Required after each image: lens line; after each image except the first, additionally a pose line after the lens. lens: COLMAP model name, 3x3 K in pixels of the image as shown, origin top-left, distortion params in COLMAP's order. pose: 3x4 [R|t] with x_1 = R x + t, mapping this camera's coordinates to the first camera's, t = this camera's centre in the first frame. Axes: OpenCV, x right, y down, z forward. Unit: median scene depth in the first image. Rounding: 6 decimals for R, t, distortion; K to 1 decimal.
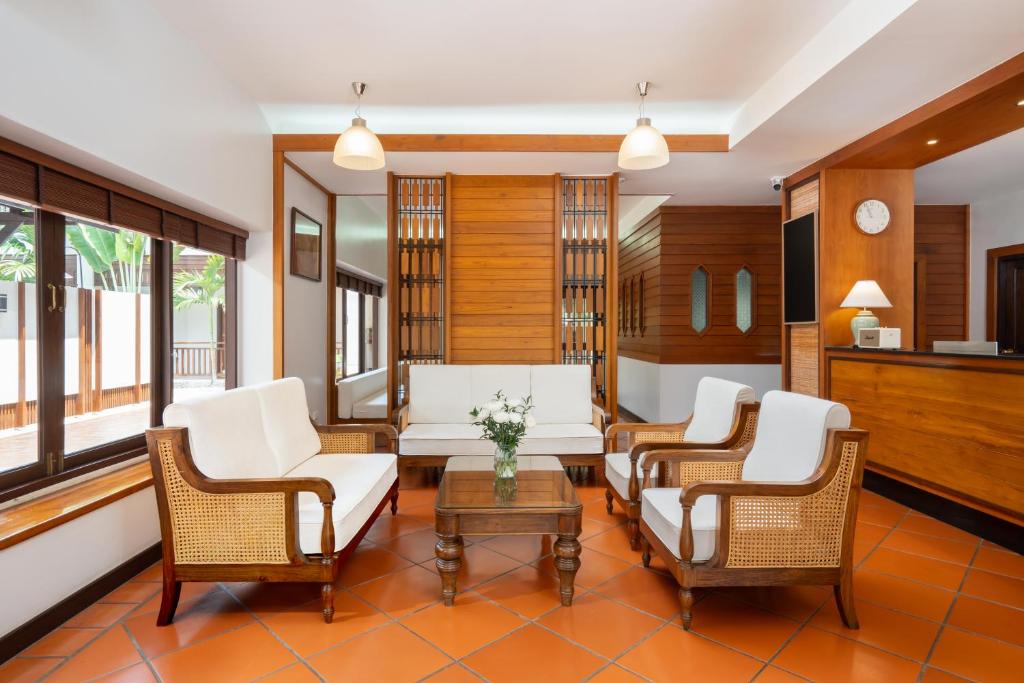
lens RADIAL K [[554.1, 0, 513.1], [0, 554.1, 337.8], [0, 0, 1]] dist [0.003219, -0.000446]
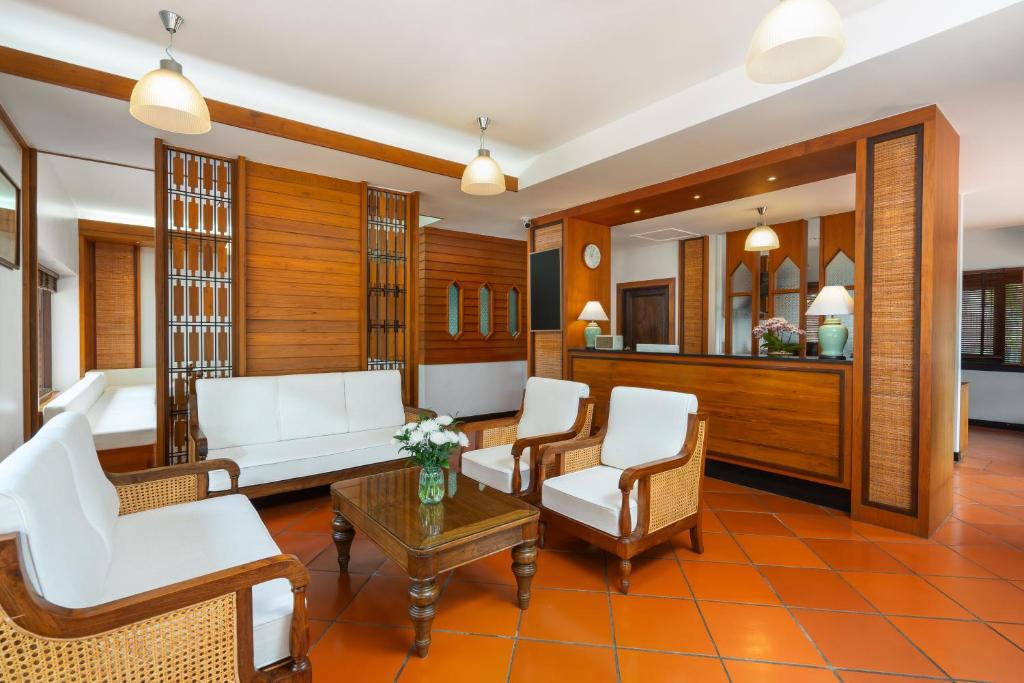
lens RADIAL K [[466.4, 0, 510.8], [0, 466.4, 339.9], [0, 0, 1]] dist [0.003102, 0.000599]
pose [[0.801960, -0.007972, 0.597324, -0.217753], [0.005148, 0.999966, 0.006434, -0.012503], [-0.597355, -0.002085, 0.801974, 0.157263]]
